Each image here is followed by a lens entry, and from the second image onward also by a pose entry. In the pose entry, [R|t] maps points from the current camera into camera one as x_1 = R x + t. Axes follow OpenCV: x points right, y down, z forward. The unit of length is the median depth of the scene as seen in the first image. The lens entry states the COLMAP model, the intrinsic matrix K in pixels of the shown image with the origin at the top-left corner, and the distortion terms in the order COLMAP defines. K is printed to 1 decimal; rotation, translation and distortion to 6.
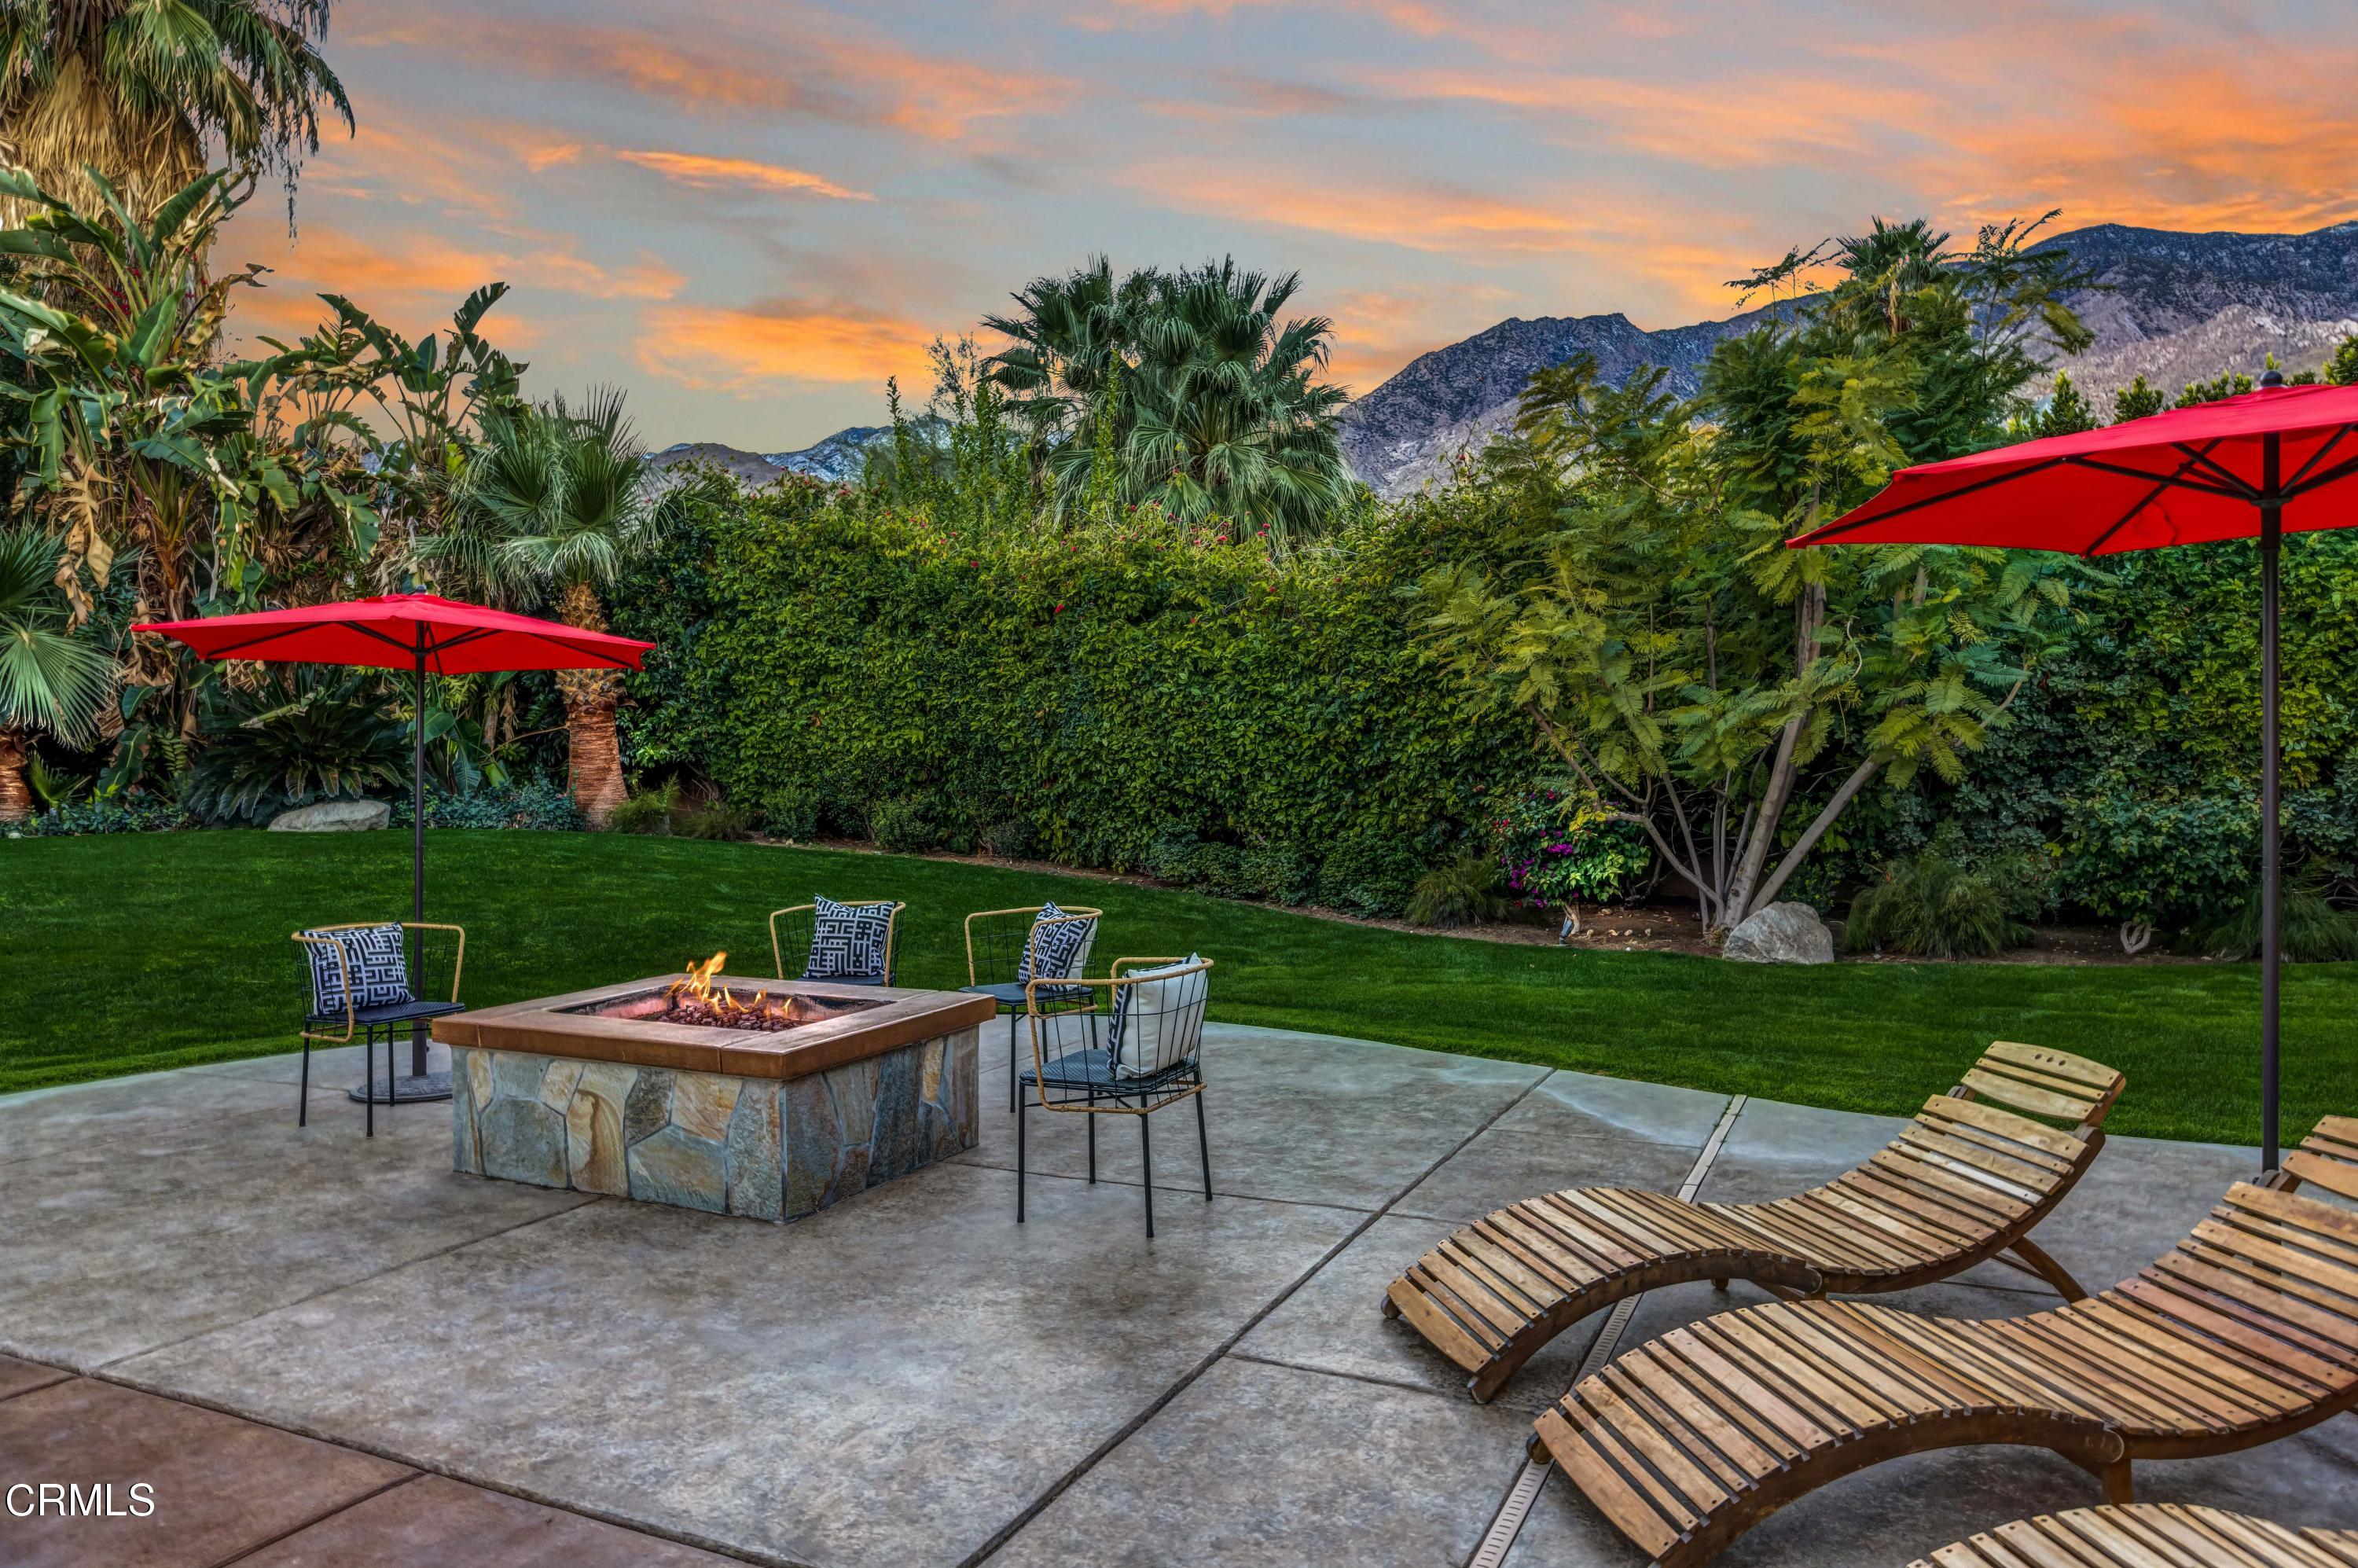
lens RADIAL K [[1523.1, 0, 1179.0], [0, 1523.1, 784.0], [0, 0, 1]] dist [-0.002322, 0.003274]
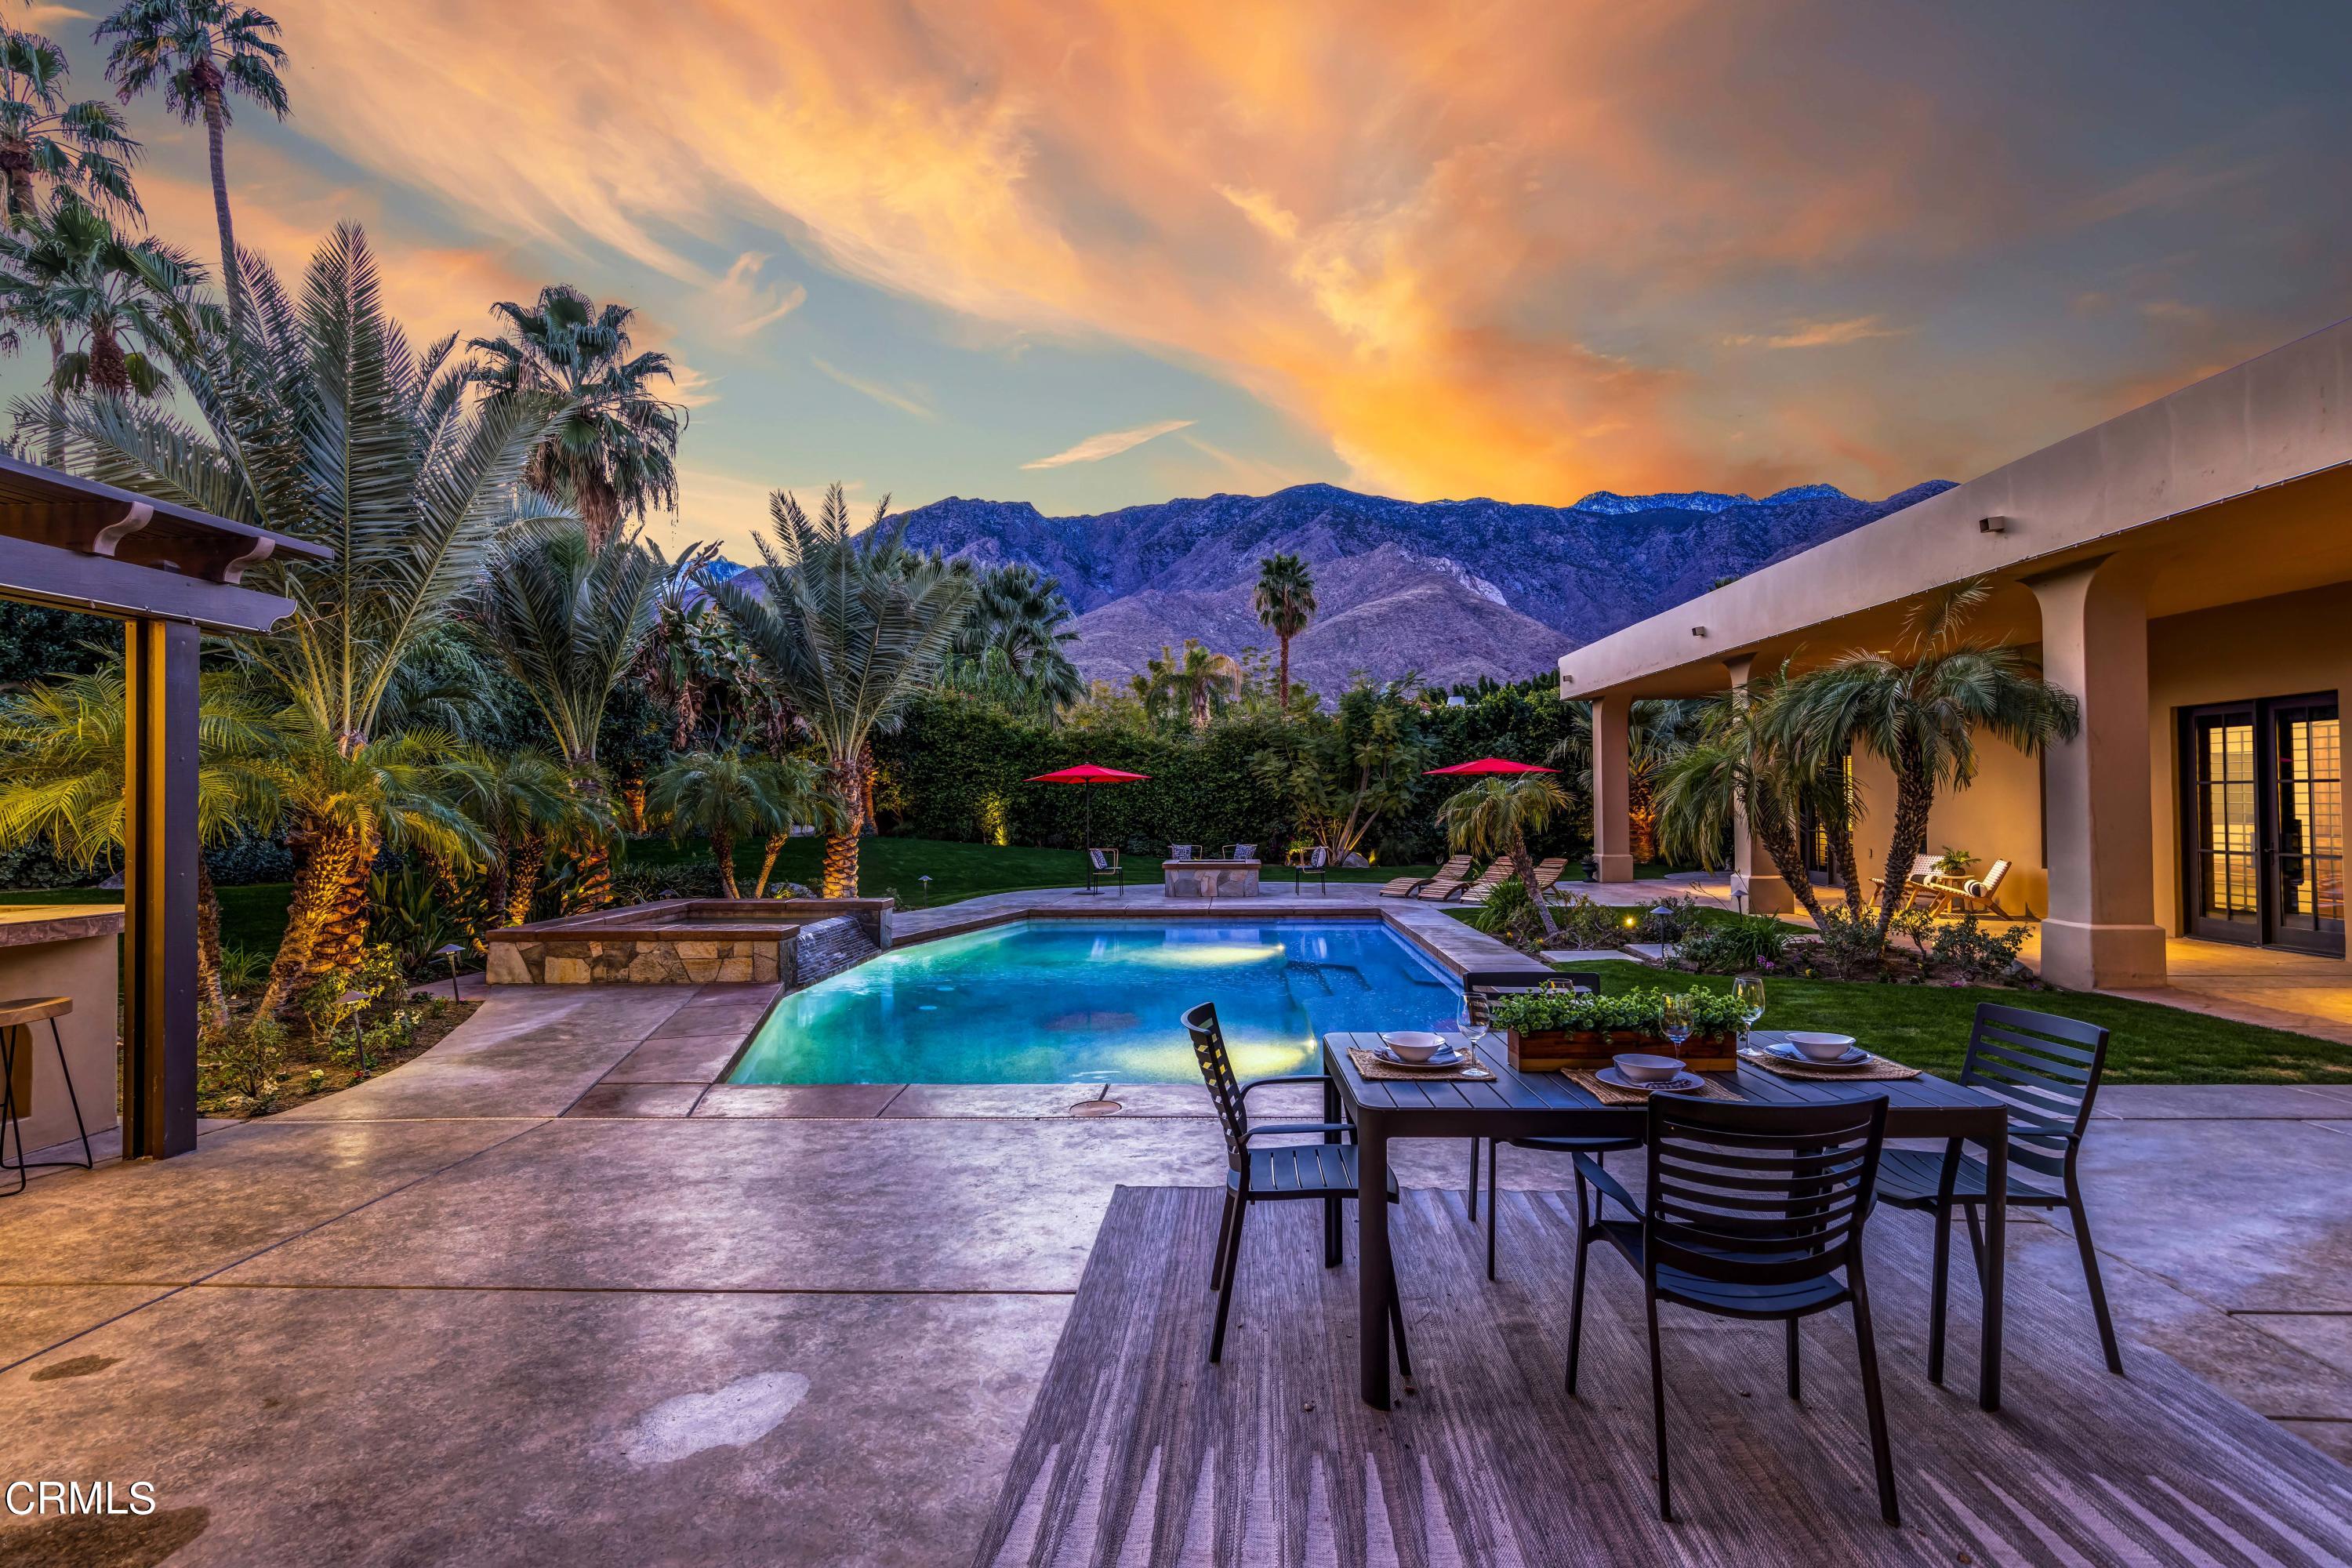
lens RADIAL K [[1144.7, 0, 1176.0], [0, 1144.7, 784.0], [0, 0, 1]] dist [0.014935, 0.000062]
pose [[0.911785, 0.015615, 0.410370, -0.681272], [0.002276, 0.999069, -0.043074, 0.022584], [-0.410661, 0.040208, 0.910901, -0.789656]]
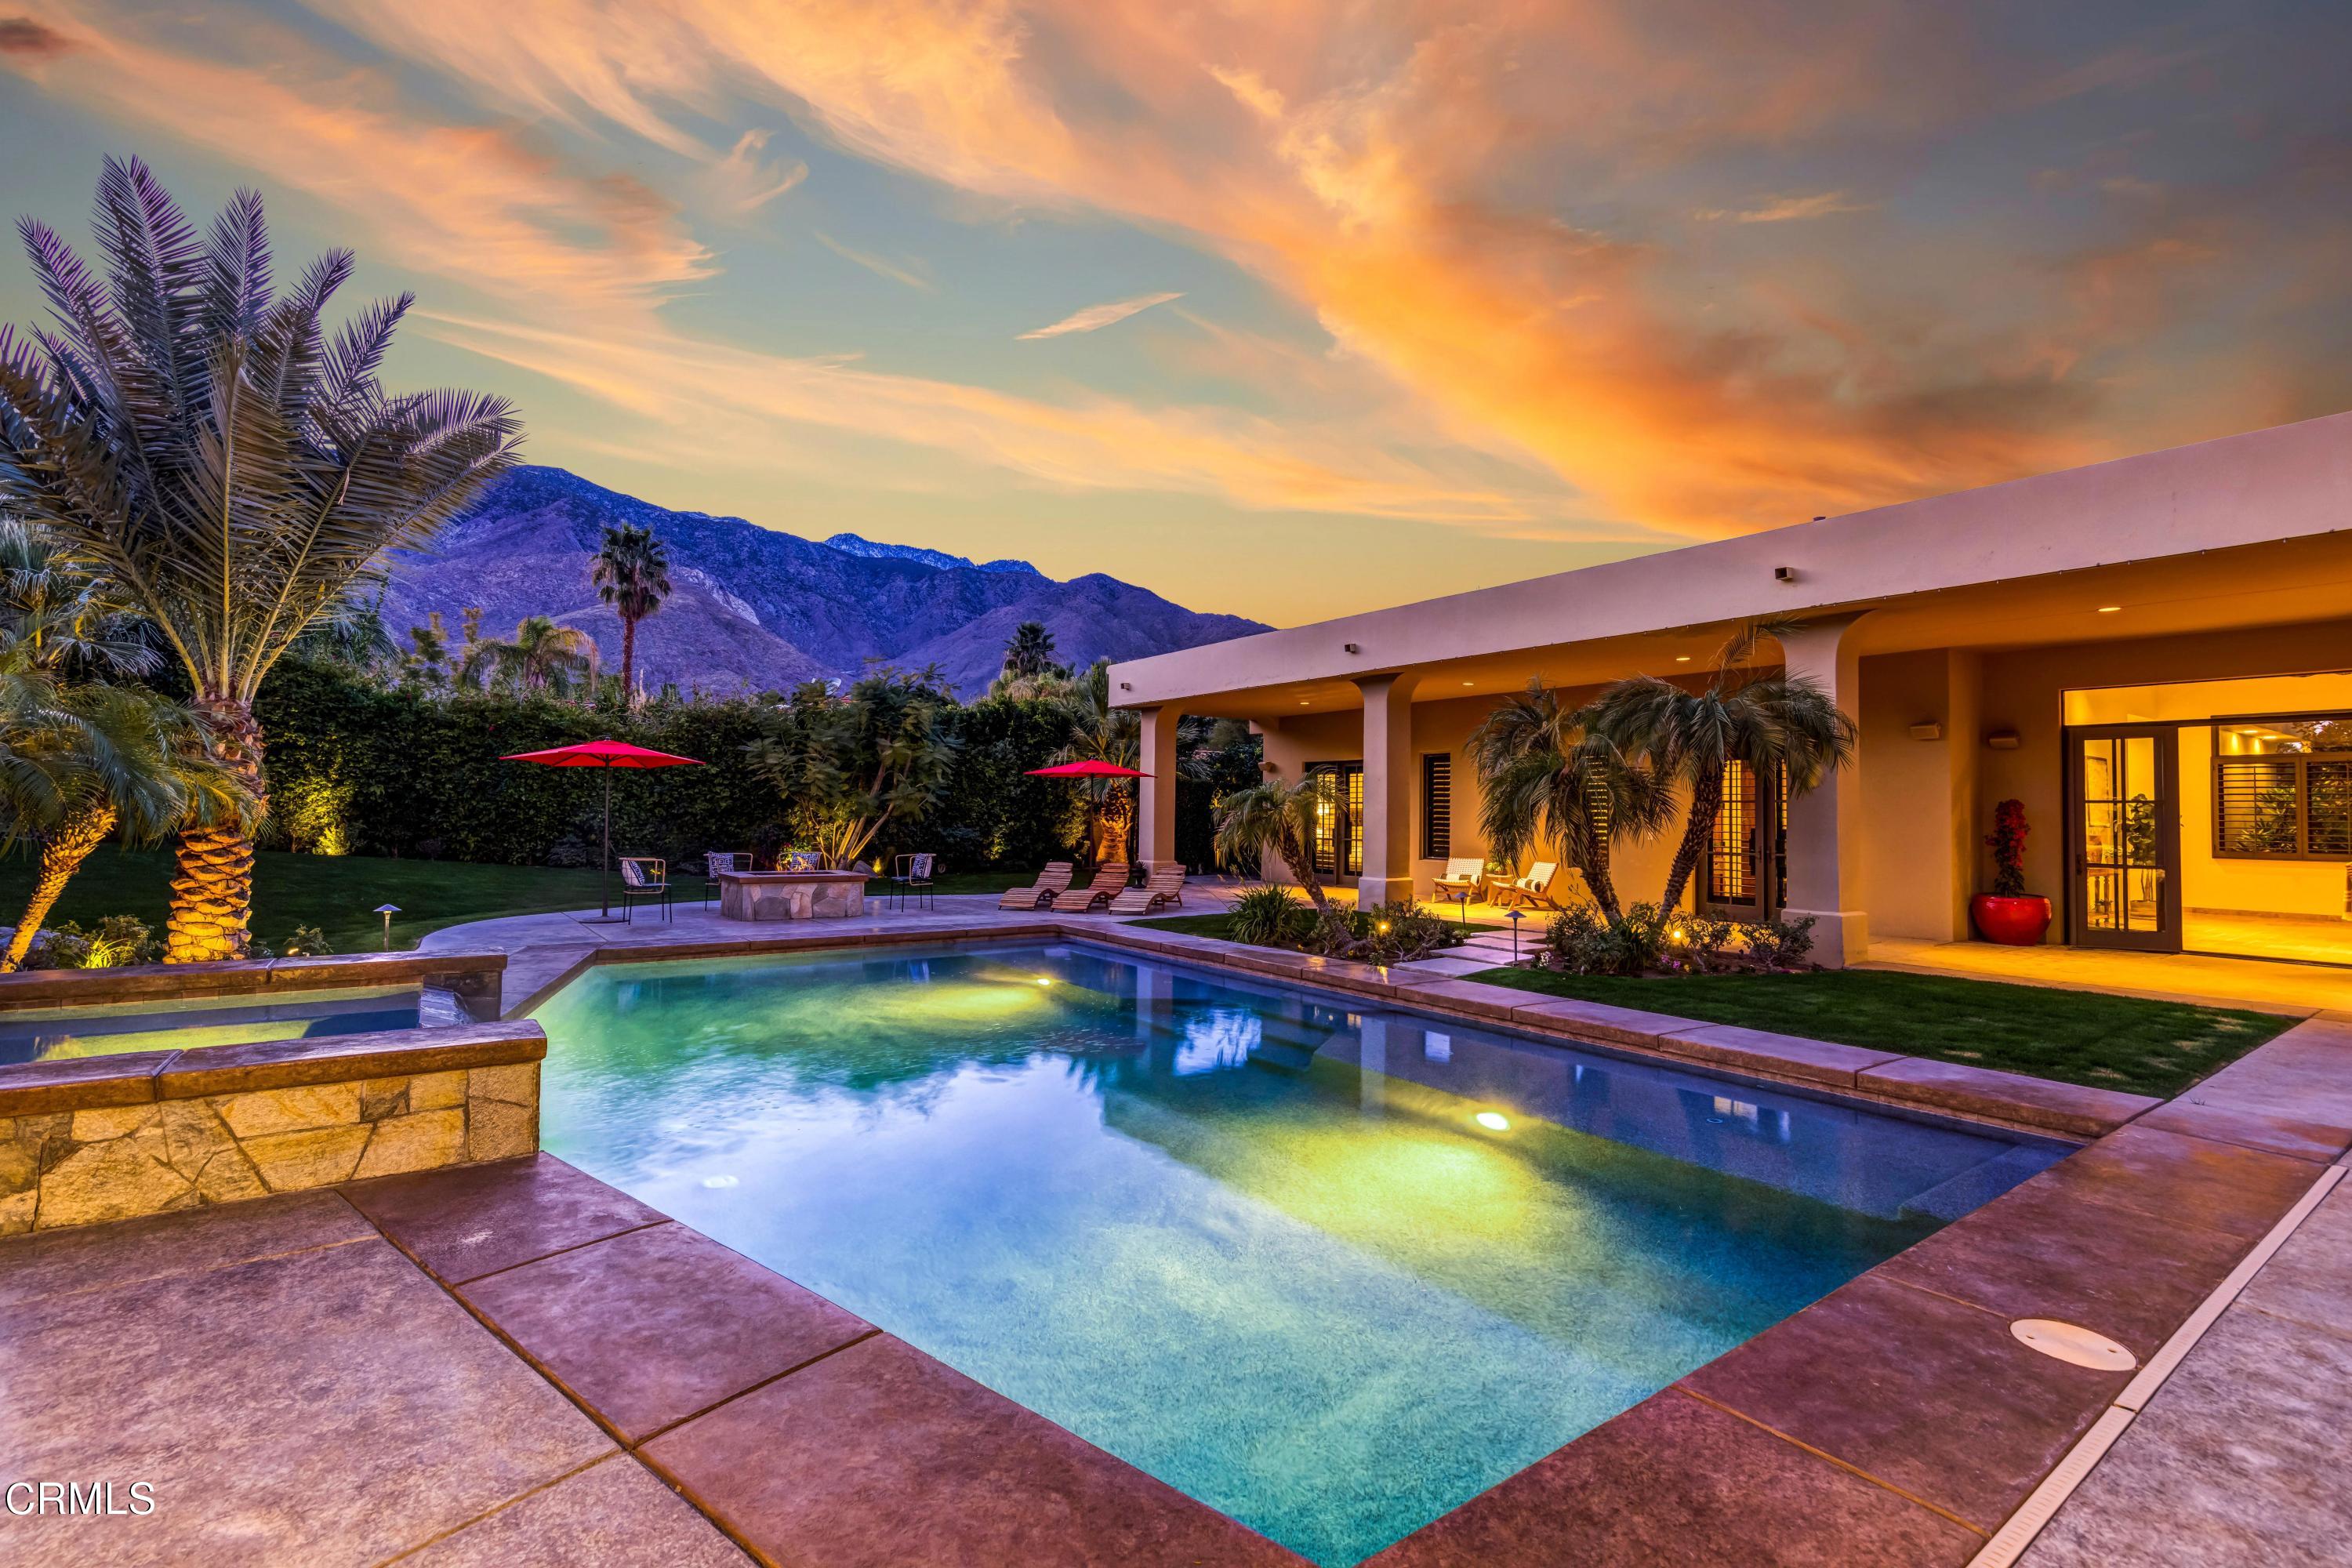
lens RADIAL K [[1056.1, 0, 1176.0], [0, 1056.1, 784.0], [0, 0, 1]] dist [0.010353, -0.000713]
pose [[0.458491, 0.049619, 0.887313, -0.791323], [-0.000307, 0.998449, -0.055675, 0.027365], [-0.888699, 0.025255, 0.457795, -0.357699]]
